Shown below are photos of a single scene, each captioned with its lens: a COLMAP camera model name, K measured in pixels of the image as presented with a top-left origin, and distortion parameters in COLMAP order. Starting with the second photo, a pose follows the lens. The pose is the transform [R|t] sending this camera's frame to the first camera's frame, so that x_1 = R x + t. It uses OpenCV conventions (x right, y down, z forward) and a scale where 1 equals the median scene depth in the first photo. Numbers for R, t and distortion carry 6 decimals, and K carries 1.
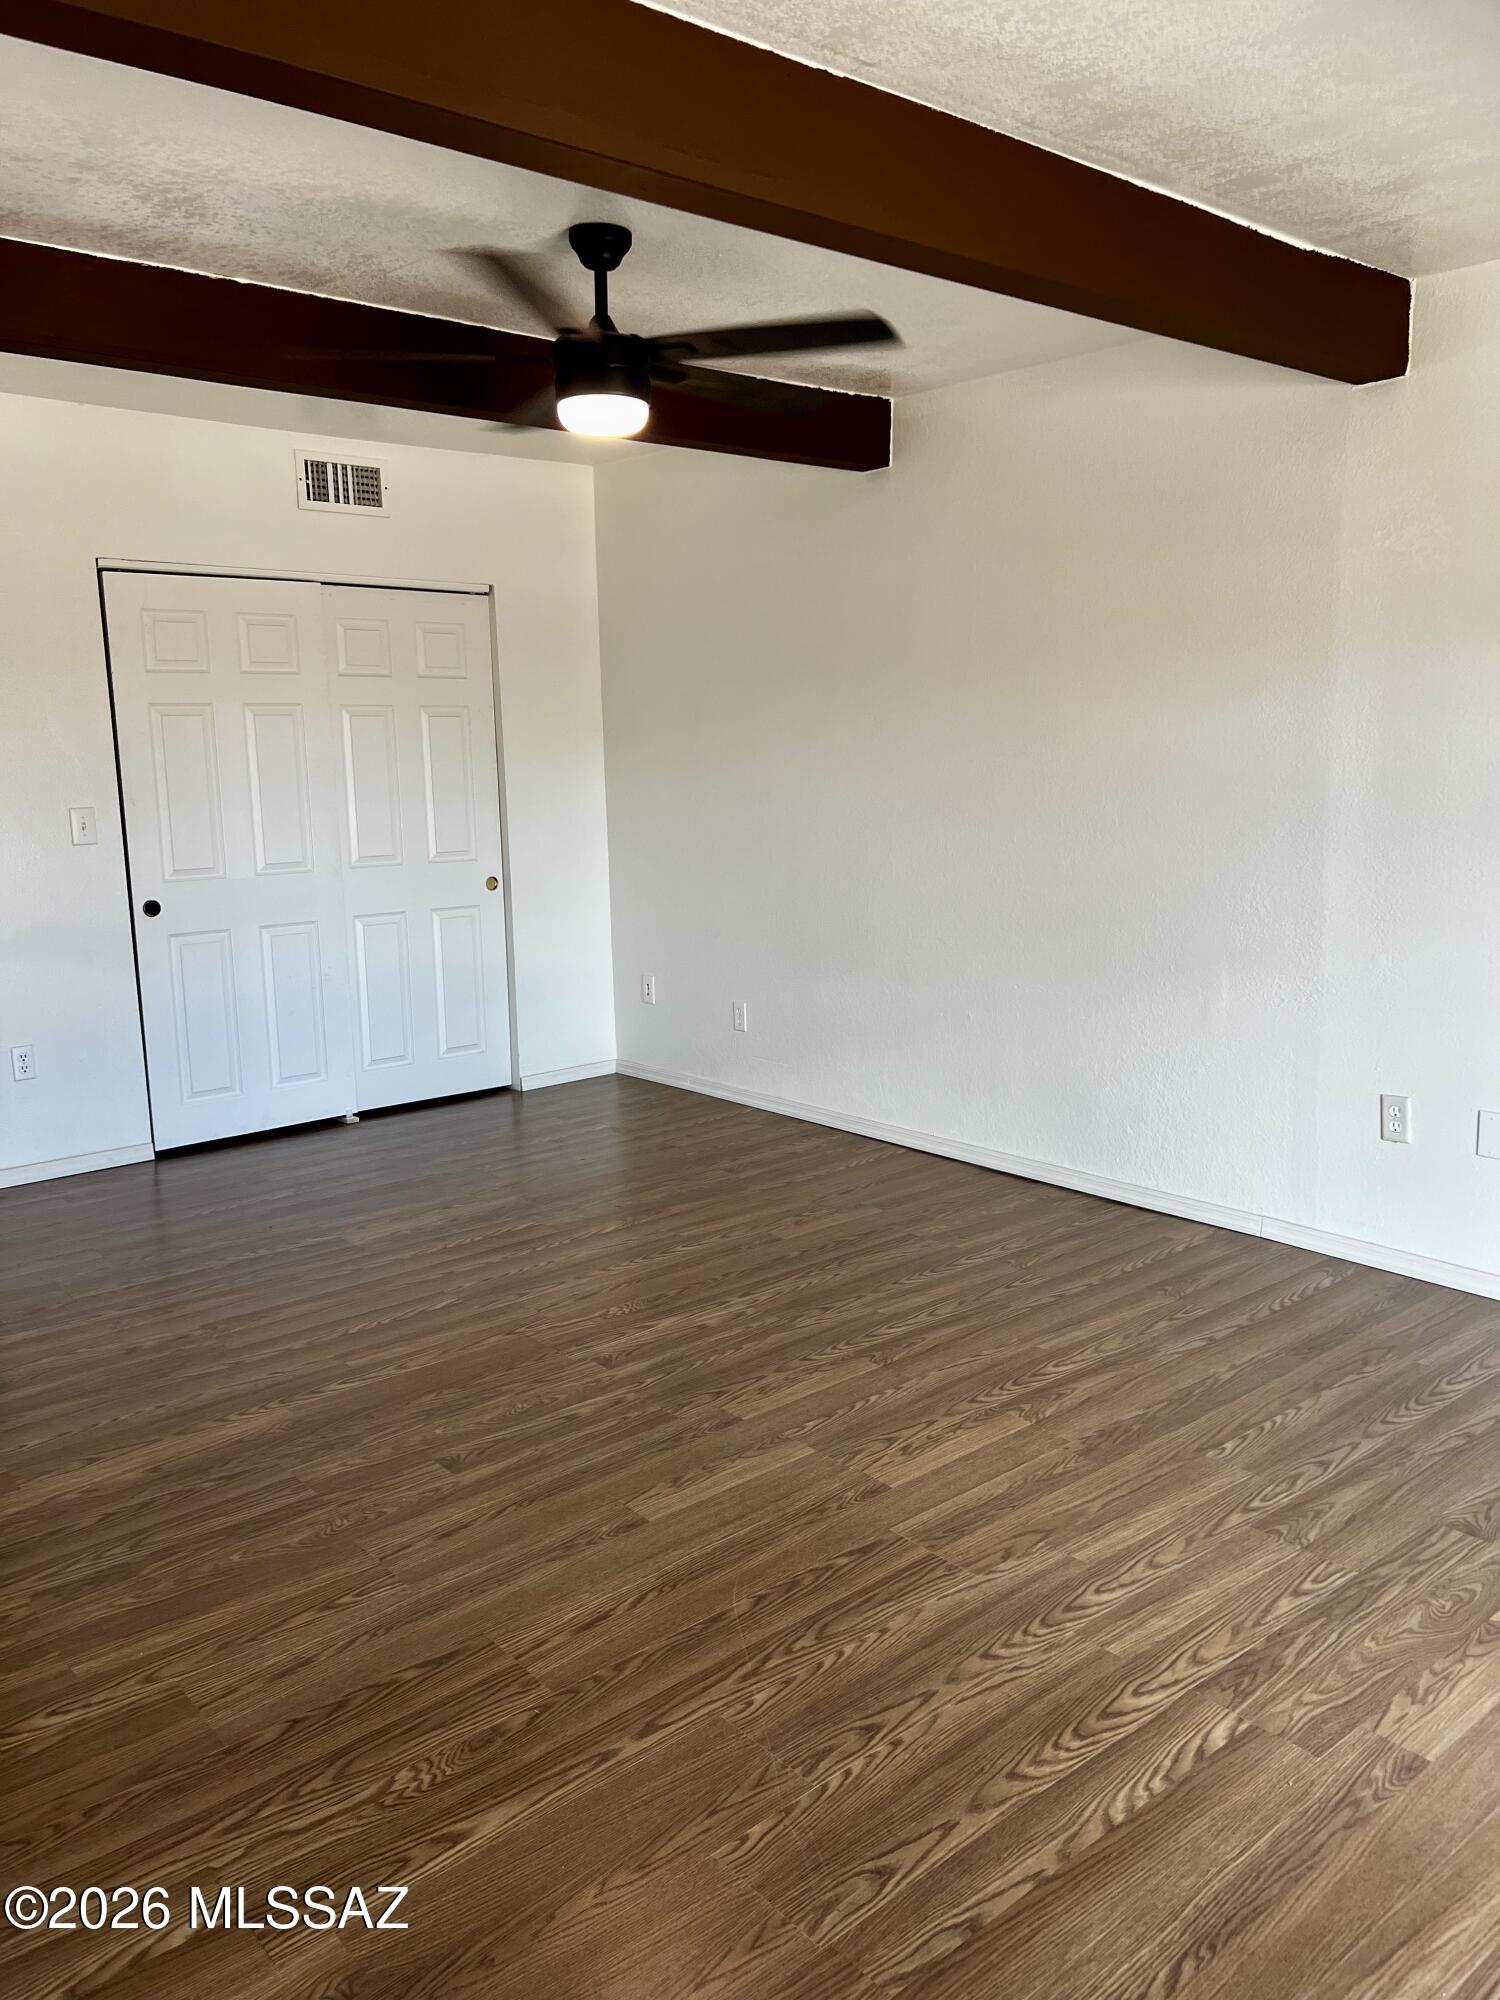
lens RADIAL K [[1510.7, 0, 749.0], [0, 1510.7, 1000.2], [0, 0, 1]] dist [0.035965, -0.009220]
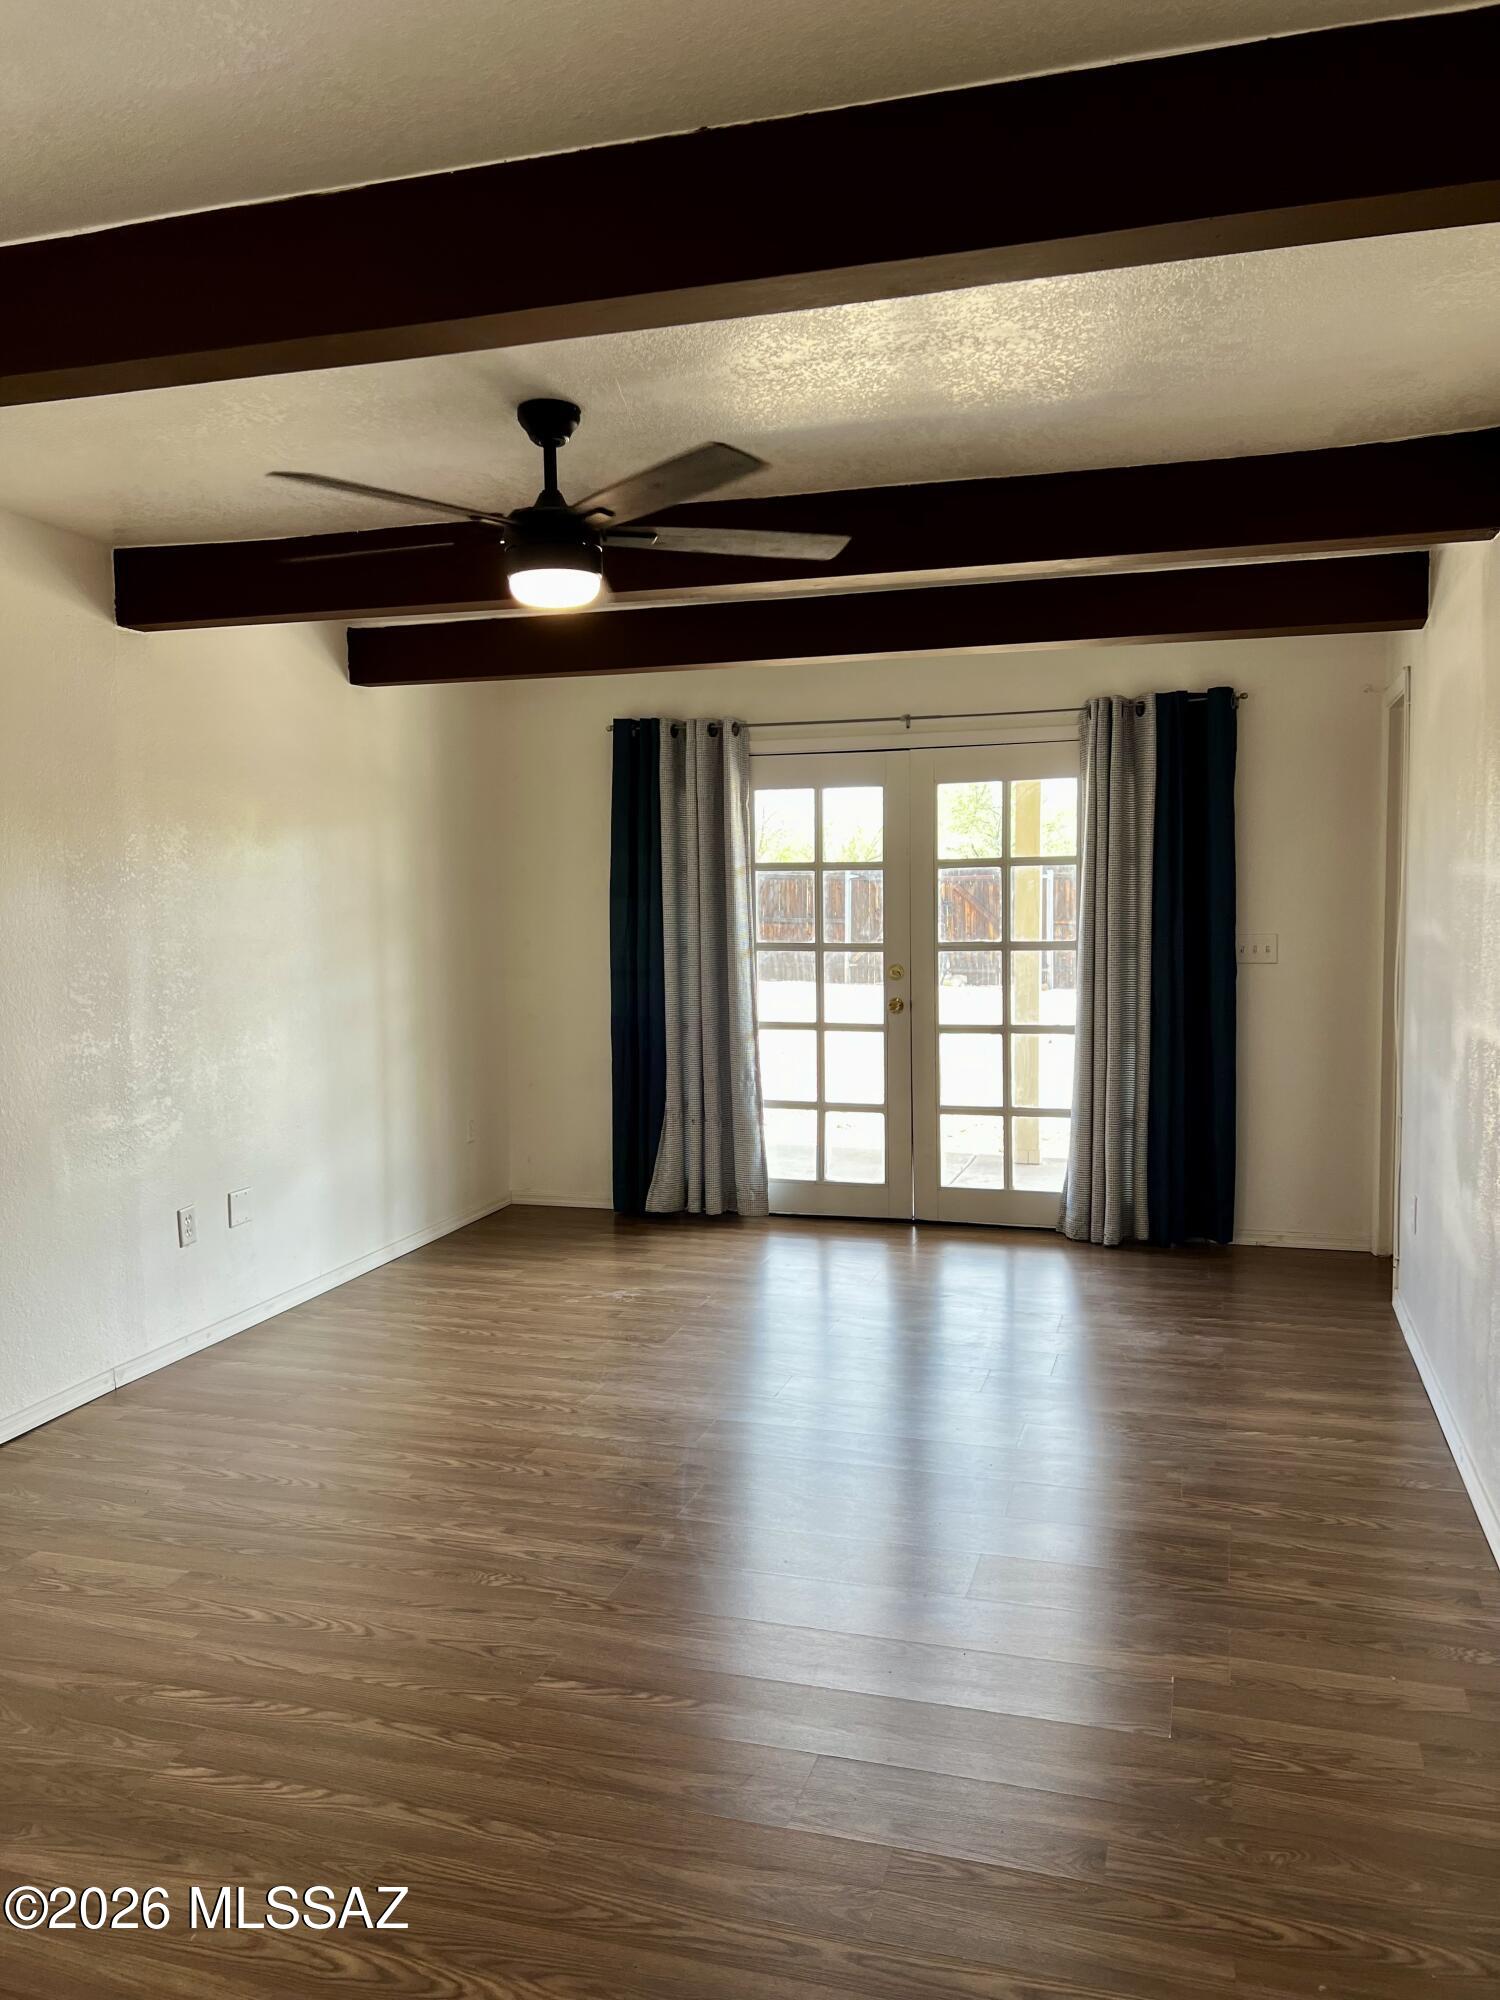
lens RADIAL K [[1510.7, 0, 746.2], [0, 1510.7, 1000.7], [0, 0, 1]] dist [0.035965, -0.009220]
pose [[-0.562043, -0.035228, 0.826358, -0.907288], [0.153945, 0.977179, 0.146363, -0.230346], [-0.812655, 0.209476, -0.543793, 1.350366]]
